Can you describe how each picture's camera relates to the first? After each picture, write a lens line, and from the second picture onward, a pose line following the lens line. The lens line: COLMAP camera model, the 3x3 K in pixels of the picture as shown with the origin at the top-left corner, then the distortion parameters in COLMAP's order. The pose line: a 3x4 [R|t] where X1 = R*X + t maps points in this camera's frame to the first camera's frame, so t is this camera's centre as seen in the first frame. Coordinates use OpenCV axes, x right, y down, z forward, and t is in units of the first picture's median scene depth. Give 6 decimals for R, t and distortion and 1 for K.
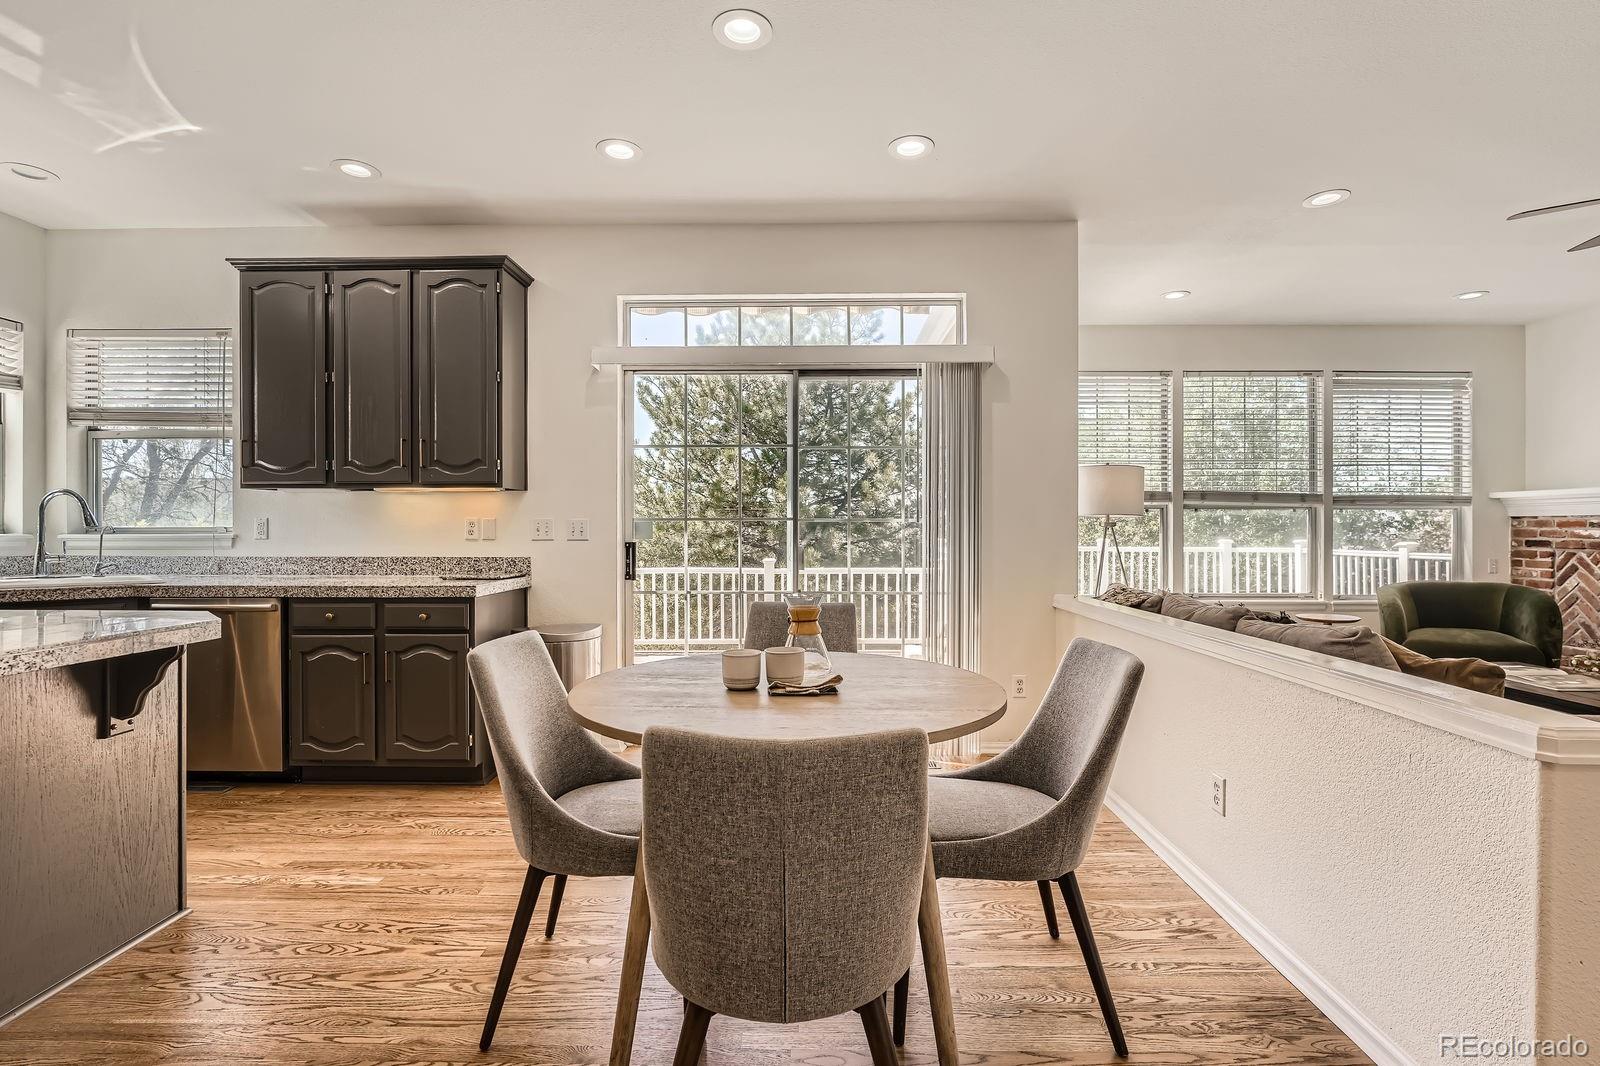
lens RADIAL K [[742.0, 0, 804.1], [0, 742.0, 532.6], [0, 0, 1]] dist [-0.003542, 0.000096]
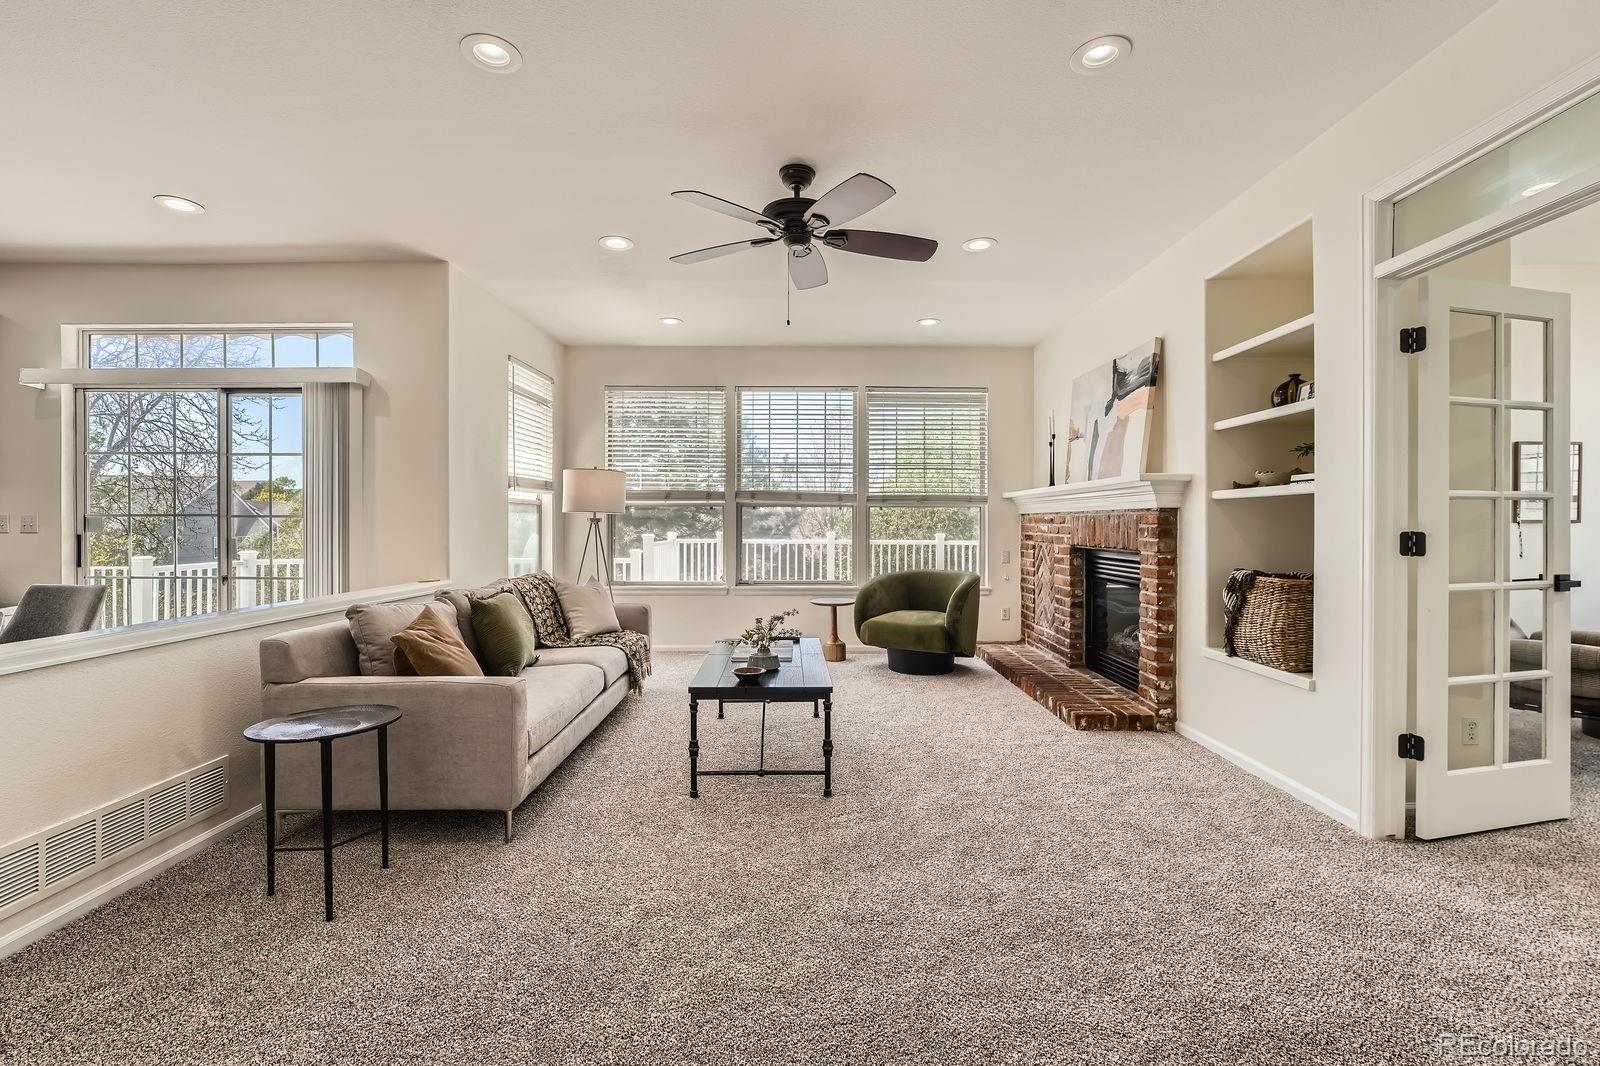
lens RADIAL K [[675.7, 0, 802.5], [0, 675.7, 526.7], [0, 0, 1]] dist [0.002447, 0.000366]
pose [[0.999978, 0.001009, 0.006511, 0.895605], [-0.001010, 0.999999, 0.000092, -0.001593], [-0.006511, -0.000098, 0.999979, -0.072127]]
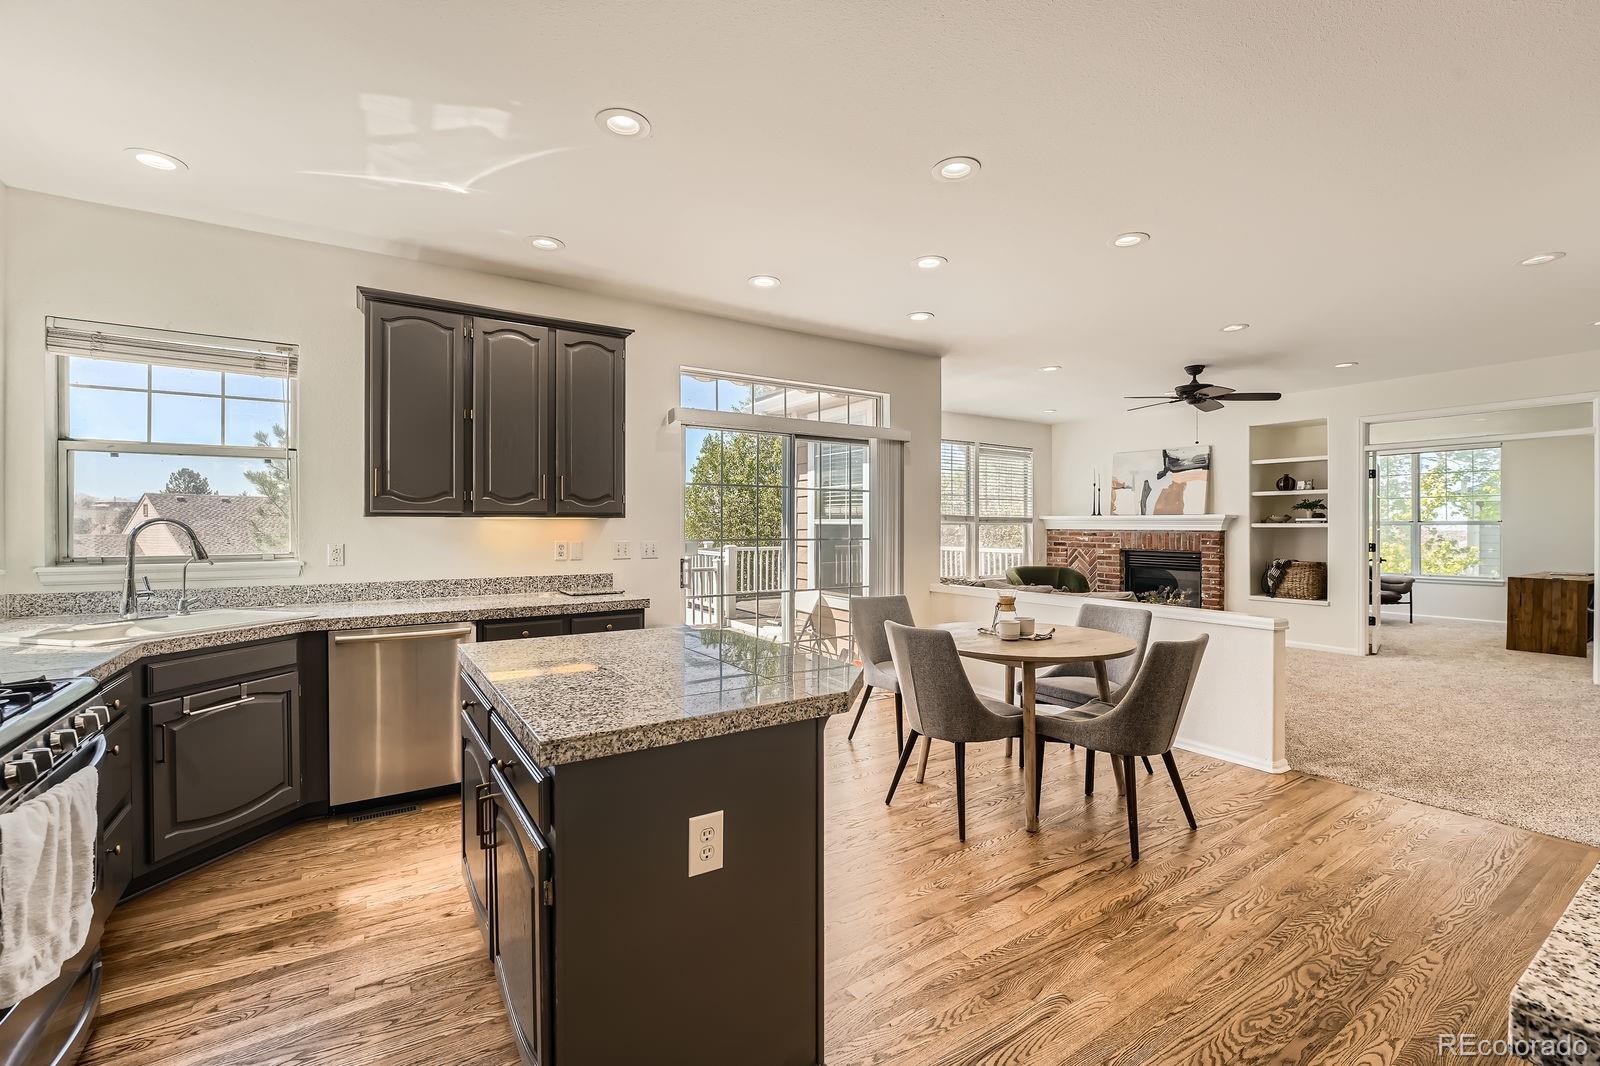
lens RADIAL K [[675.7, 0, 802.0], [0, 675.7, 524.2], [0, 0, 1]] dist [-0.002634, 0.000155]
pose [[0.831428, 0.001442, 0.555631, -0.697963], [0.001862, 0.999984, -0.005383, -0.038822], [-0.555630, 0.005510, 0.831411, -0.077557]]
